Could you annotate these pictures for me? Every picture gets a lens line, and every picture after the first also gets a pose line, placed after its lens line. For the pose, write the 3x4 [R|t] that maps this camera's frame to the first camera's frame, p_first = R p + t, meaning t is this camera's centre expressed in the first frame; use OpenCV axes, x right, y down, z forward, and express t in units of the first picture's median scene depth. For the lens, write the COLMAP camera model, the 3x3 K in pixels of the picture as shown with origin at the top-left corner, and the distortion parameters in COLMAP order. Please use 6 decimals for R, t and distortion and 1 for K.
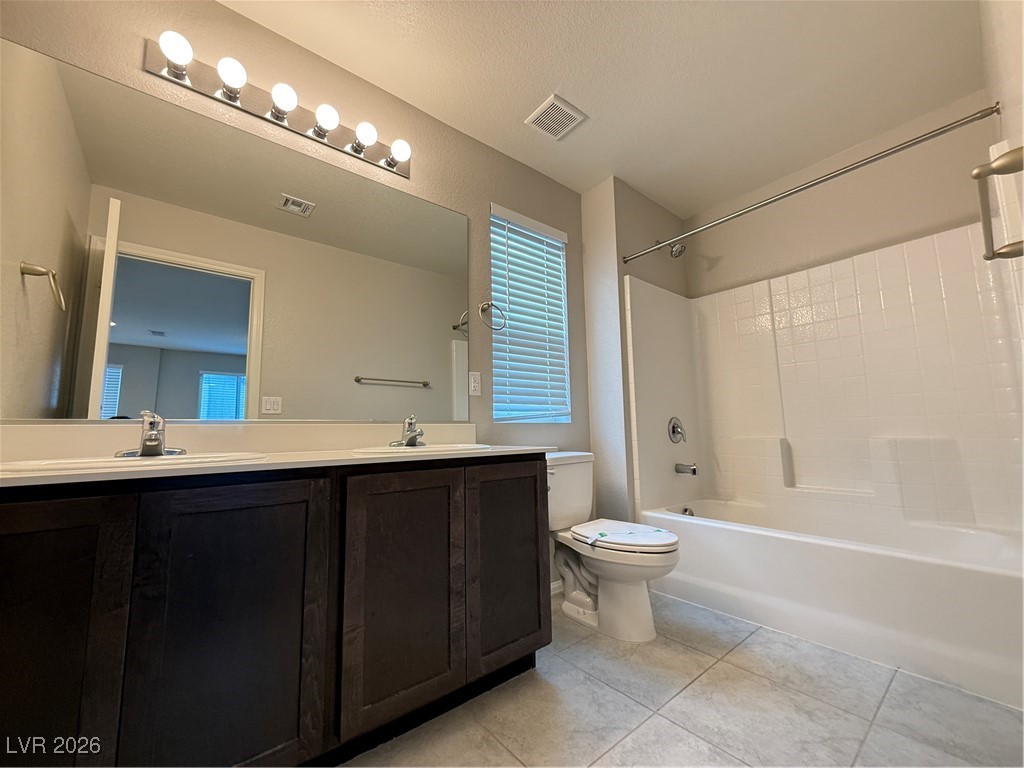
lens RADIAL K [[407.4, 0, 515.6], [0, 407.4, 381.5], [0, 0, 1]] dist [-0.005236, 0.001551]
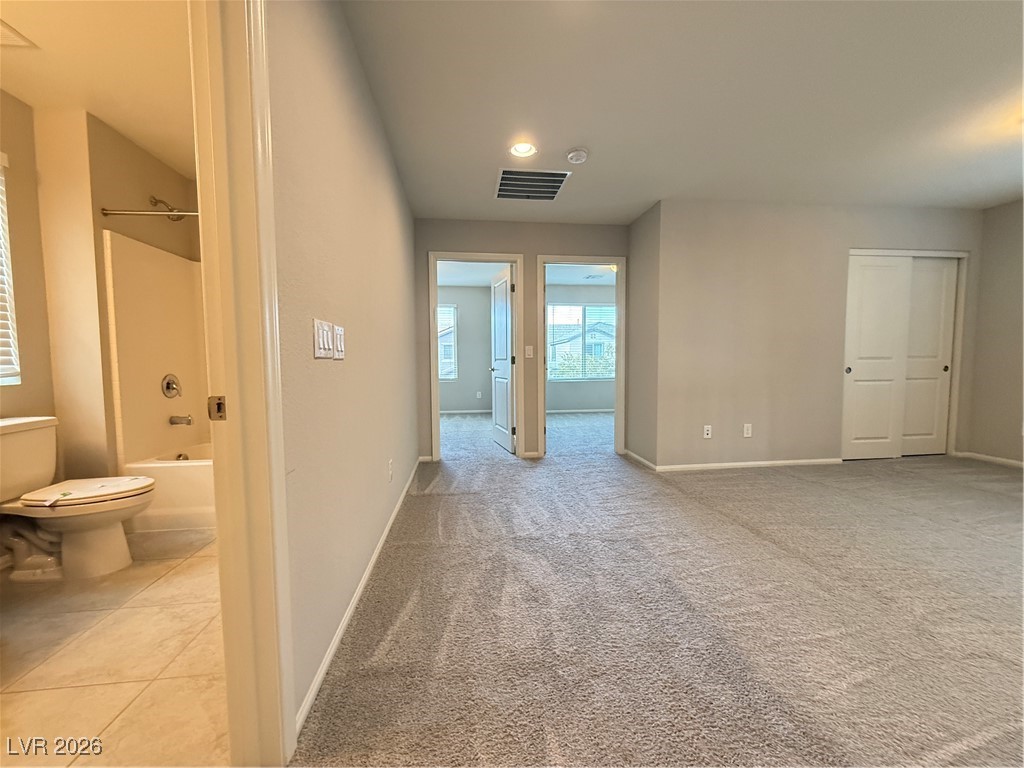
lens RADIAL K [[407.4, 0, 513.7], [0, 407.4, 383.7], [0, 0, 1]] dist [-0.005236, 0.001551]
pose [[0.541840, -0.036217, 0.839701, -0.026663], [-0.100547, 0.989103, 0.107542, -0.115526], [-0.834446, -0.142700, 0.532295, -0.411900]]
